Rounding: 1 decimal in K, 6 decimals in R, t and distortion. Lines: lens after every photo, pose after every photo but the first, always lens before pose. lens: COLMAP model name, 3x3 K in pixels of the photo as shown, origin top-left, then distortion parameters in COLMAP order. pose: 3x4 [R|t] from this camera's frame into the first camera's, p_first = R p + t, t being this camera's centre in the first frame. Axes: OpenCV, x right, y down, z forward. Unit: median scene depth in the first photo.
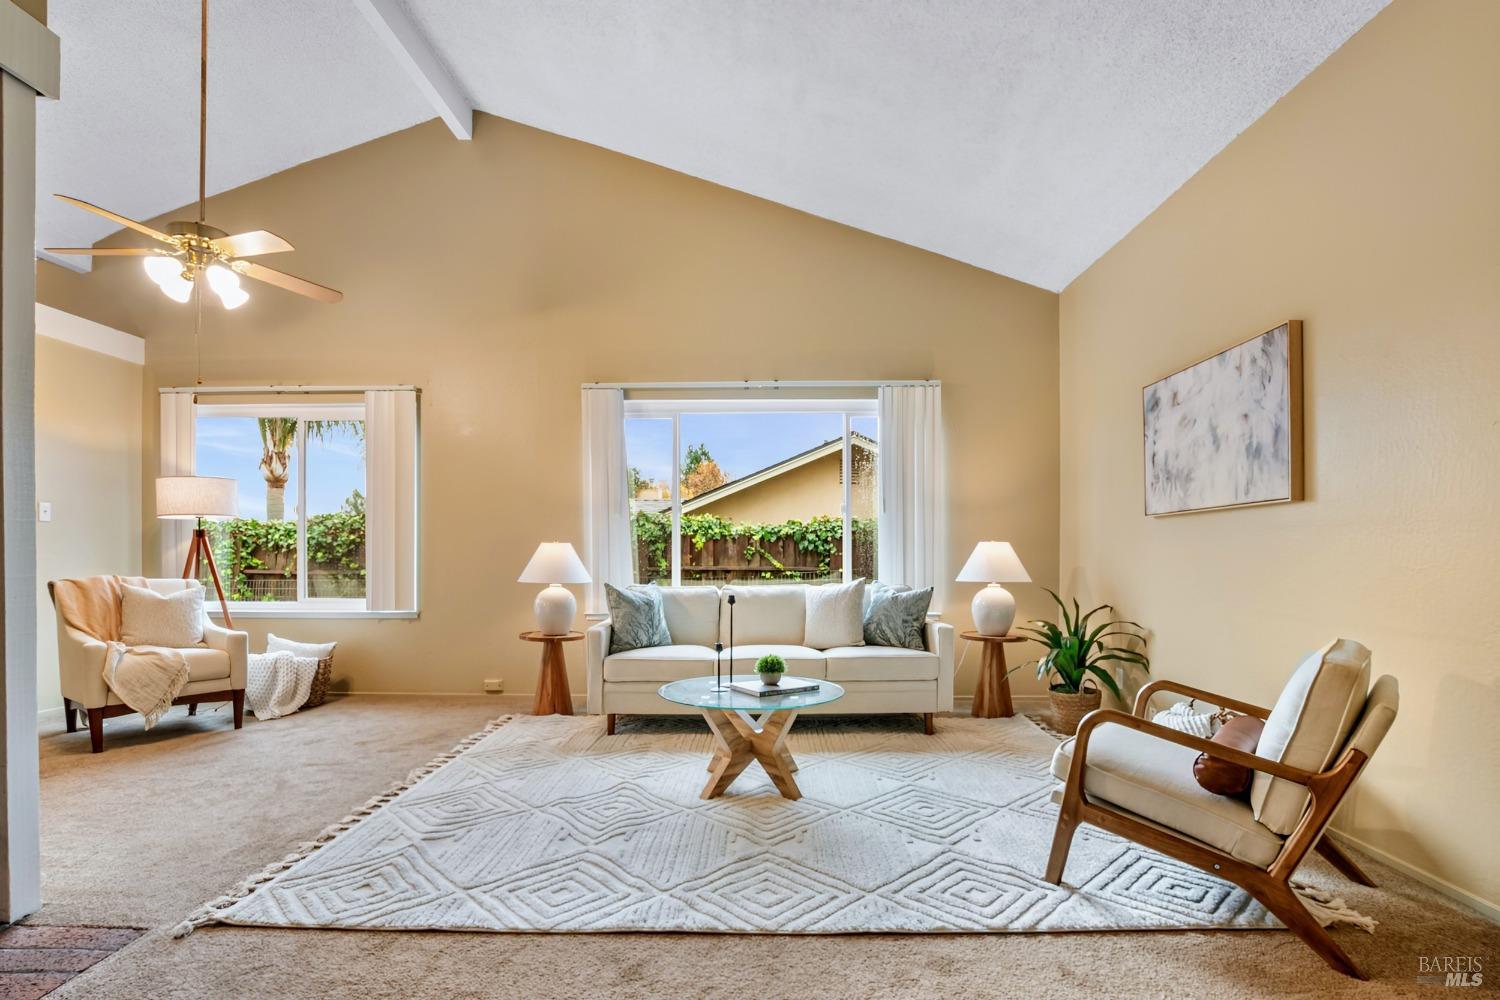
lens RADIAL K [[704.4, 0, 750.8], [0, 704.4, 568.0], [0, 0, 1]] dist [-0.032916, 0.000363]
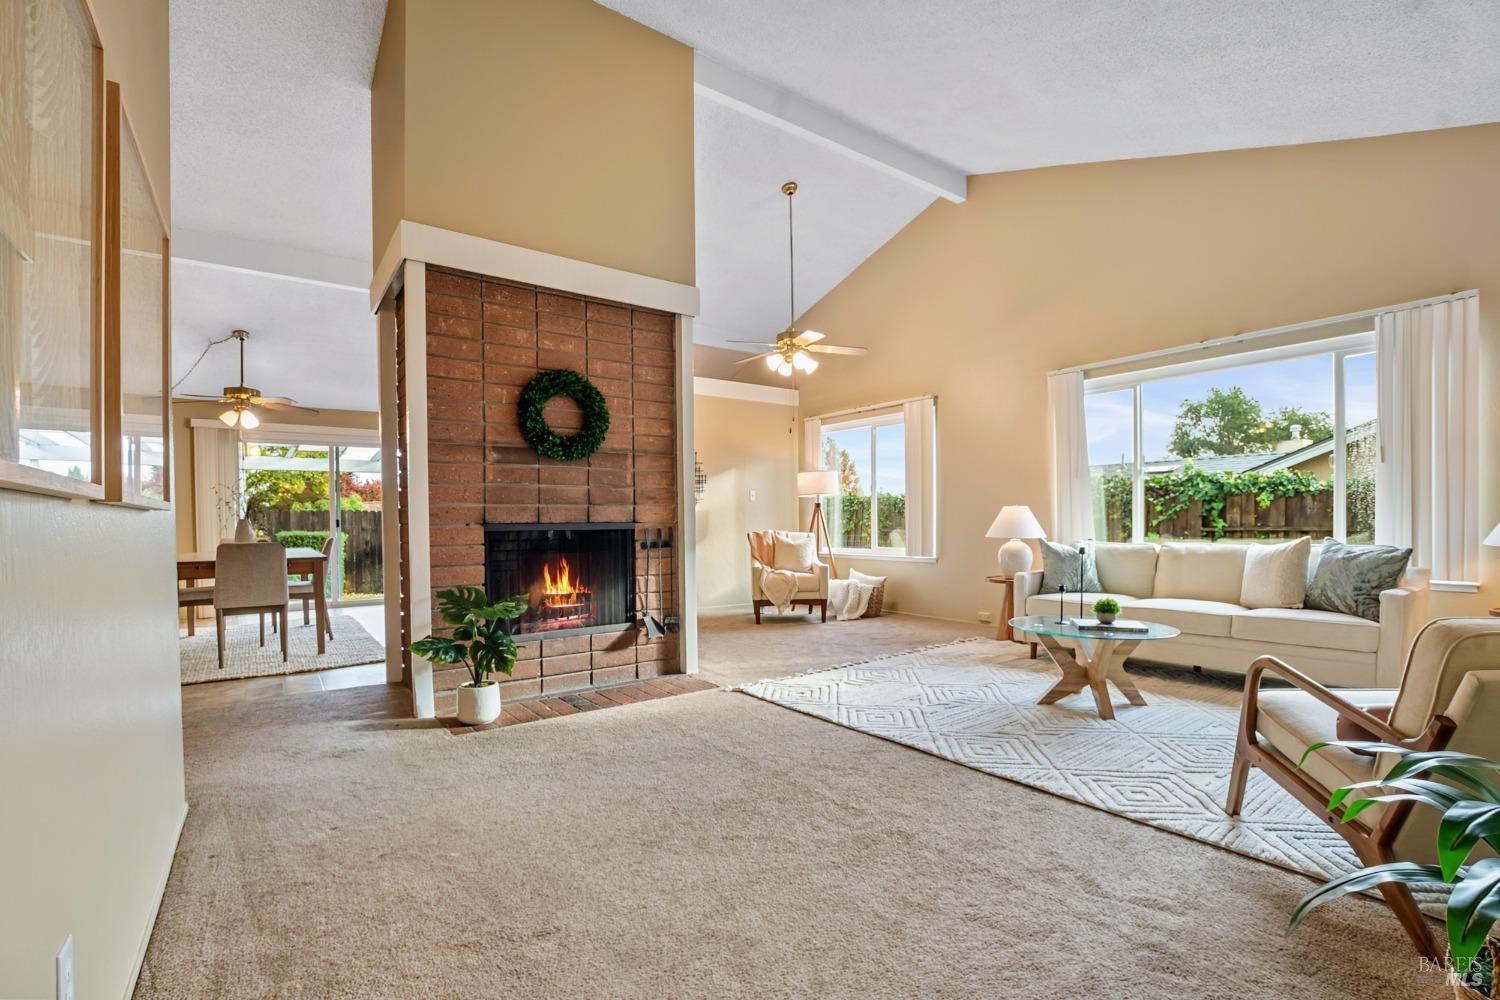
lens RADIAL K [[663.5, 0, 747.5], [0, 663.5, 535.2], [0, 0, 1]] dist [-0.040295, 0.010184]
pose [[0.606695, 0.010684, -0.794863, 0.395189], [-0.004711, 0.999940, 0.009844, 0.007457], [0.794921, -0.002228, 0.606709, -0.103702]]
